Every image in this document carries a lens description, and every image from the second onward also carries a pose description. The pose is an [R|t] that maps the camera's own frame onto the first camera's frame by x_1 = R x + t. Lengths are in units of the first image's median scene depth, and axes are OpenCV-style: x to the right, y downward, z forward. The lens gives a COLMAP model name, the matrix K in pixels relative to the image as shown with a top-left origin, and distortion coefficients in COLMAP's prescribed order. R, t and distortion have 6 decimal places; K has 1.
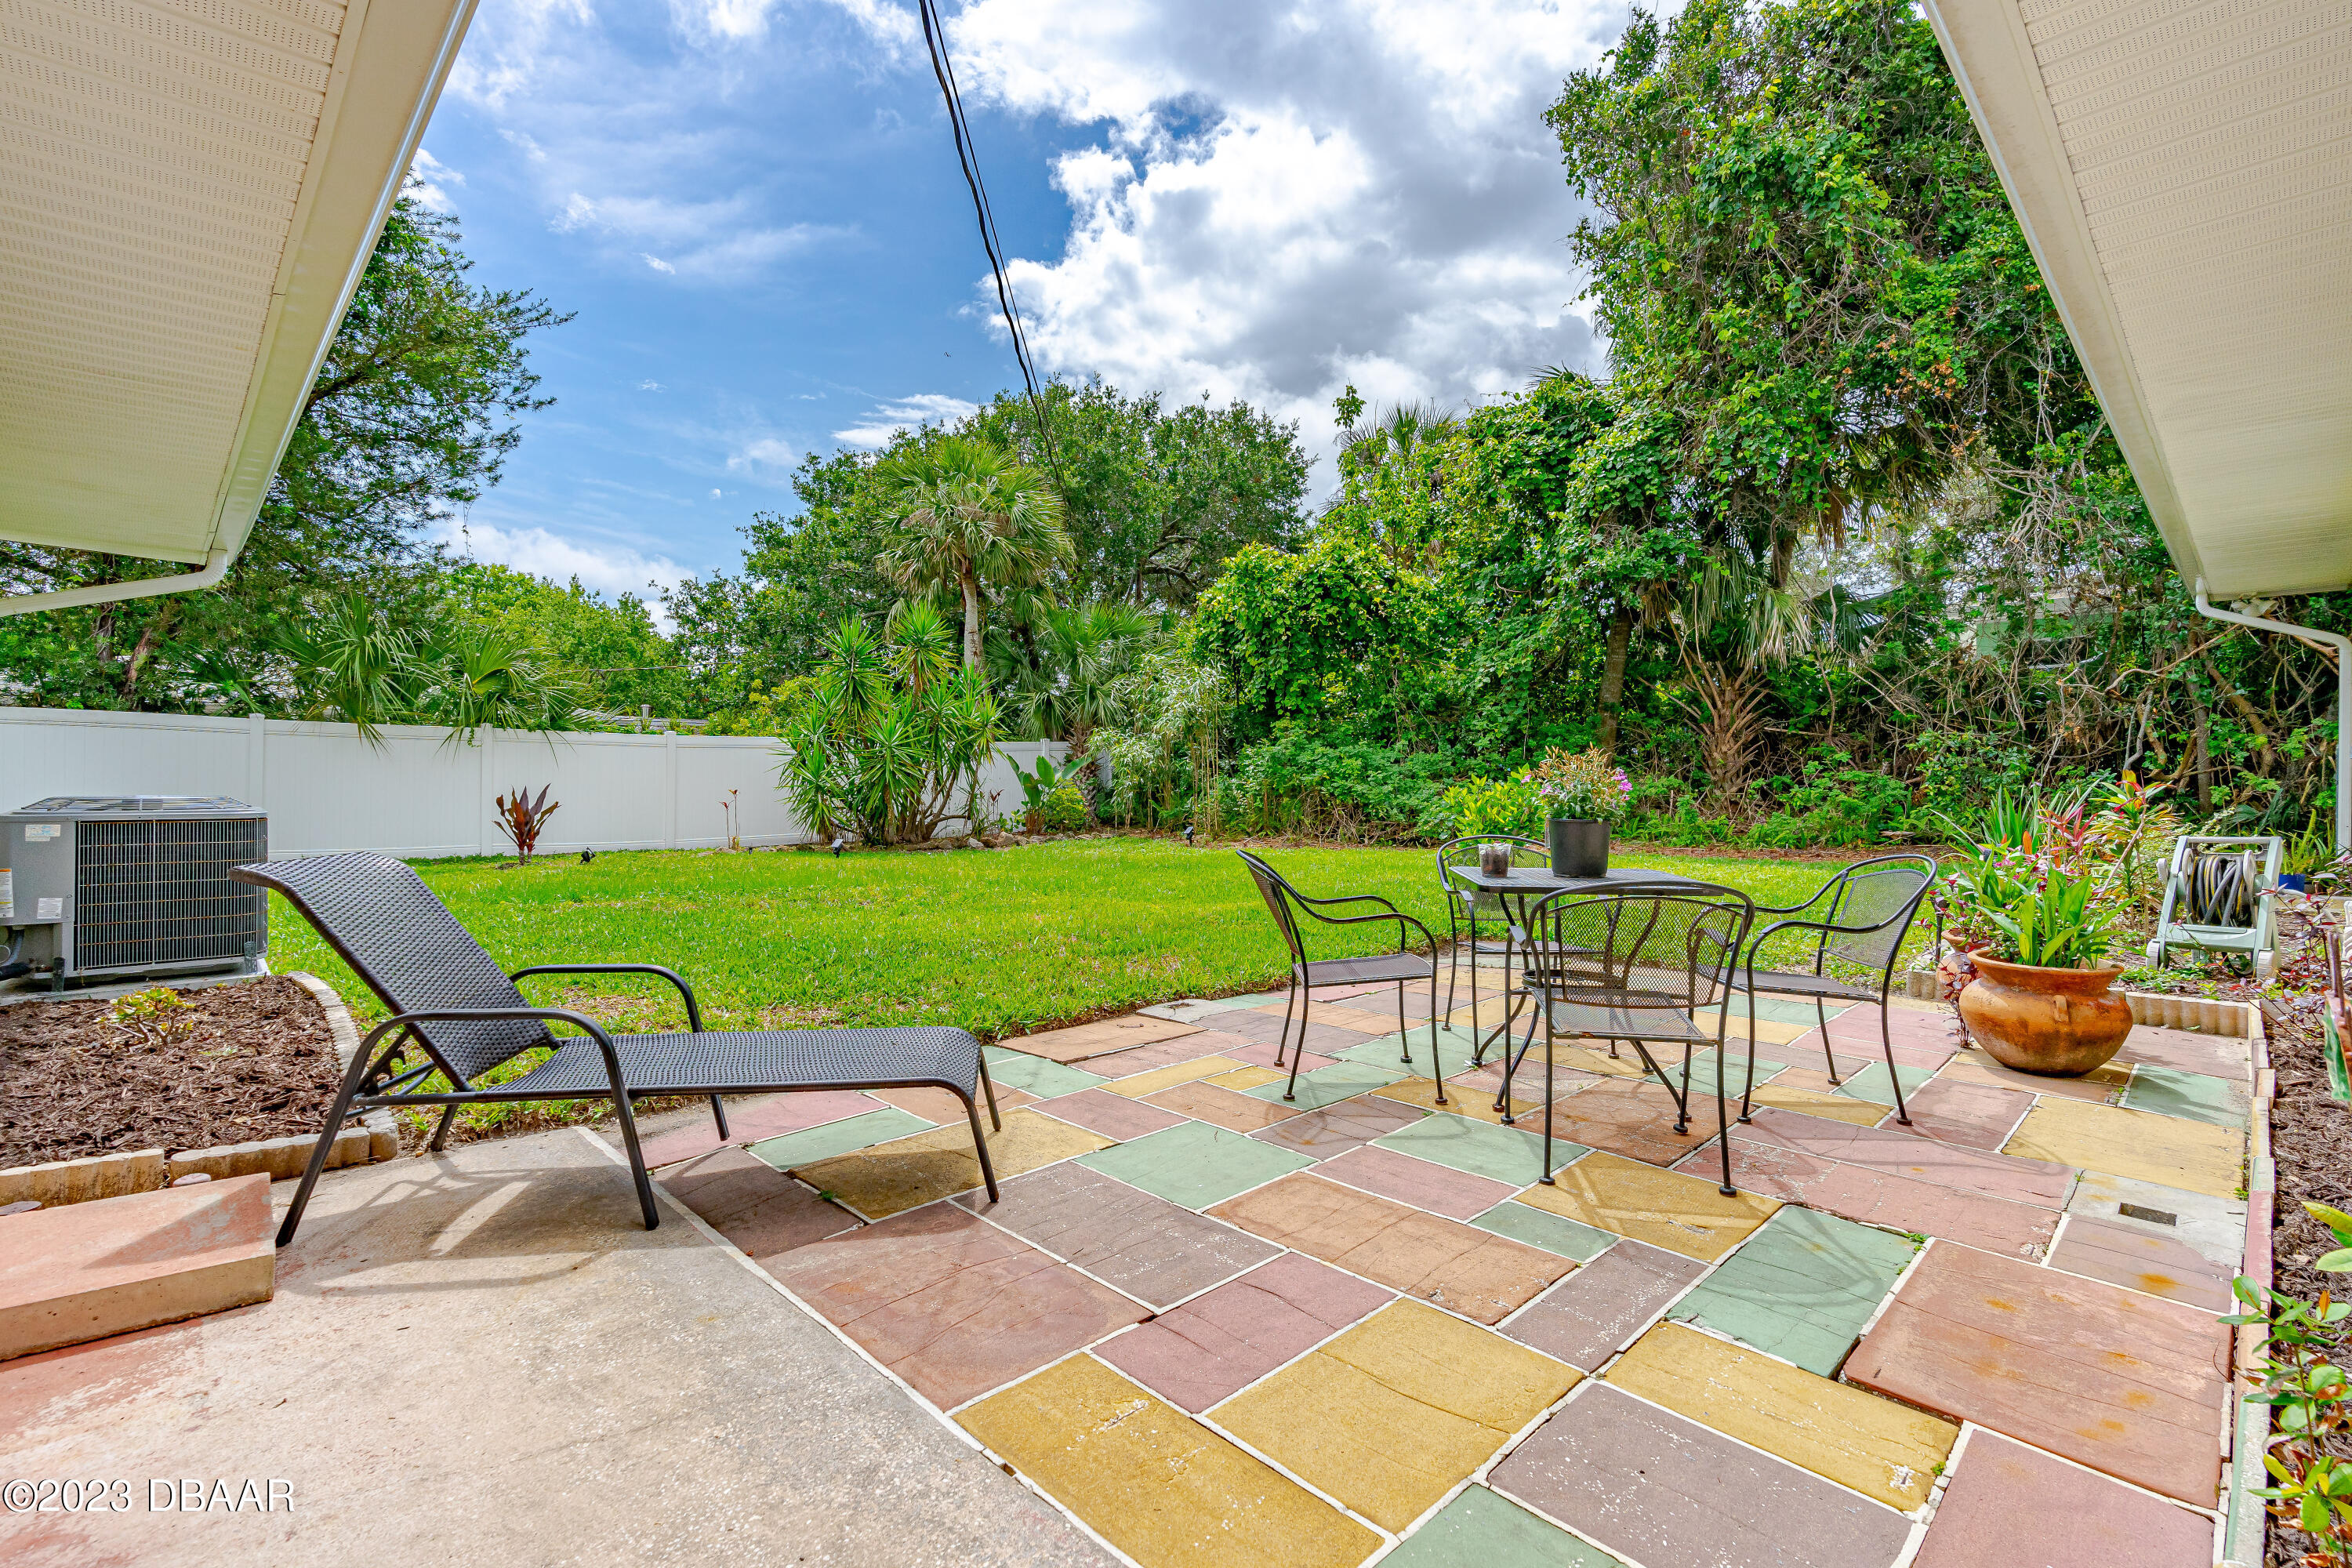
lens RADIAL K [[1069.6, 0, 1185.8], [0, 1069.6, 782.6], [0, 0, 1]] dist [0.001529, -0.000292]
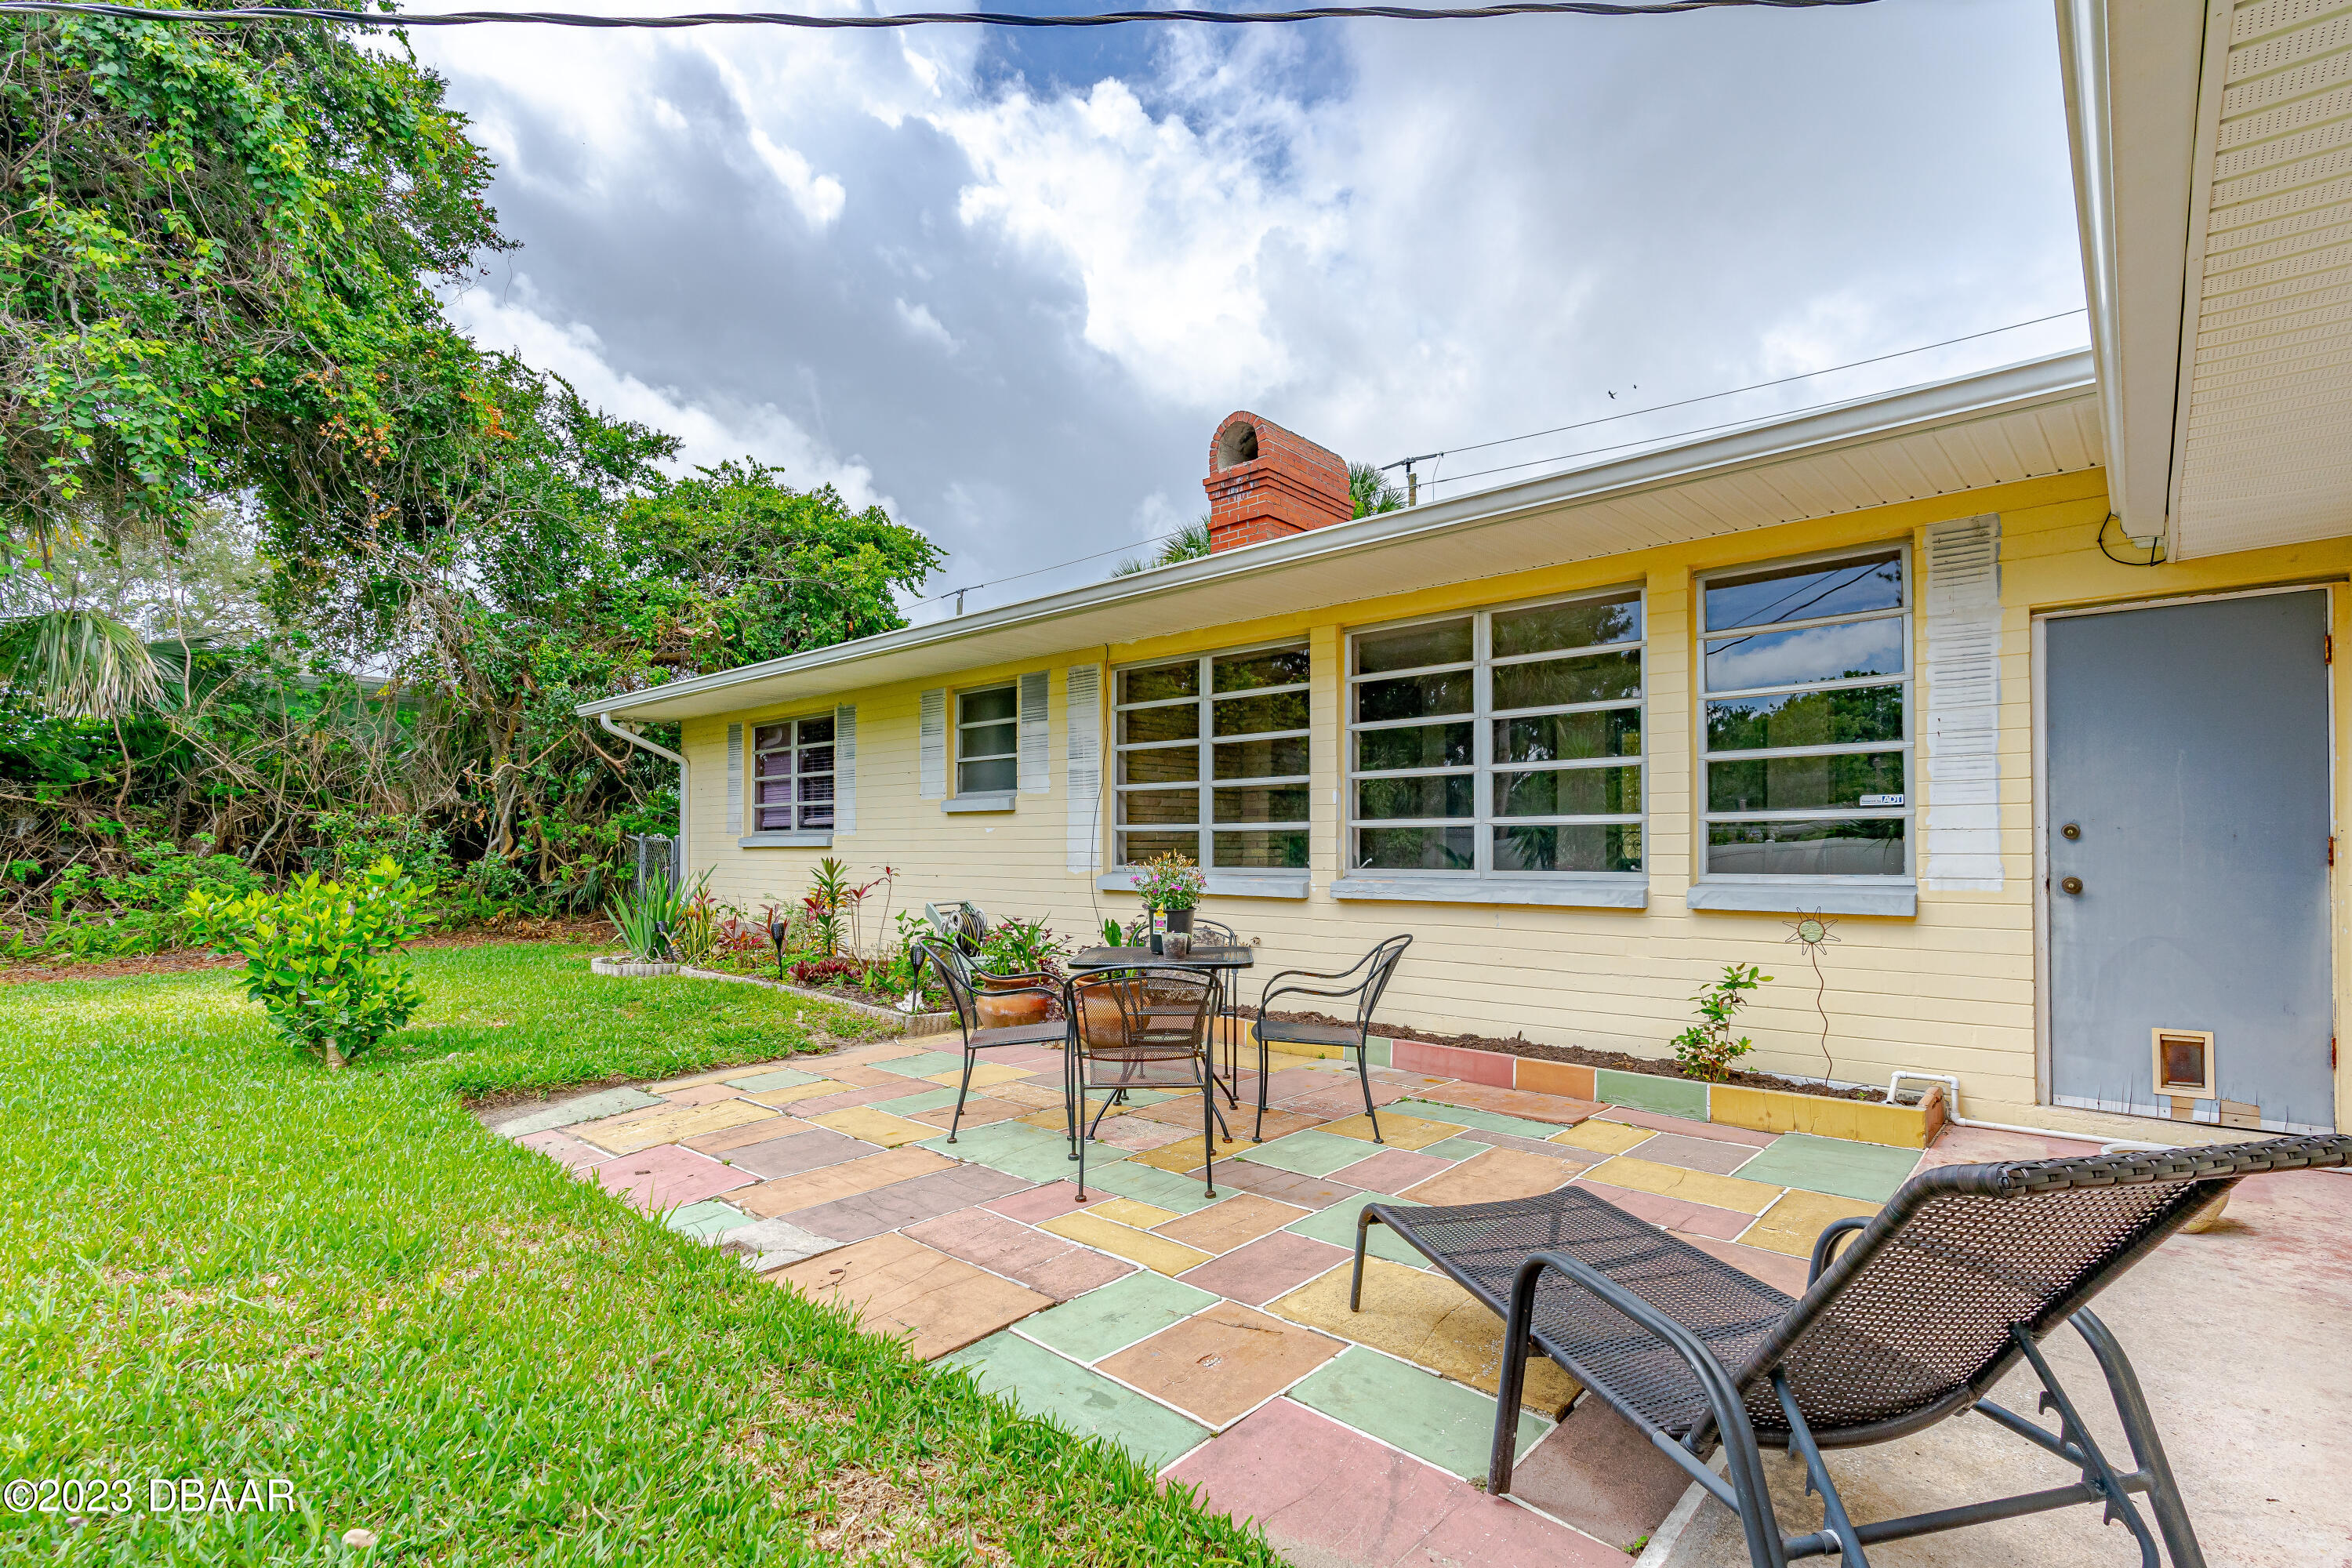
lens RADIAL K [[1069.6, 0, 1183.9], [0, 1069.6, 816.2], [0, 0, 1]] dist [0.001529, -0.000292]
pose [[-0.075445, 0.029823, 0.996704, -1.215776], [0.002568, 0.999555, -0.029714, -0.051449], [-0.997147, 0.000317, -0.075488, 1.422502]]
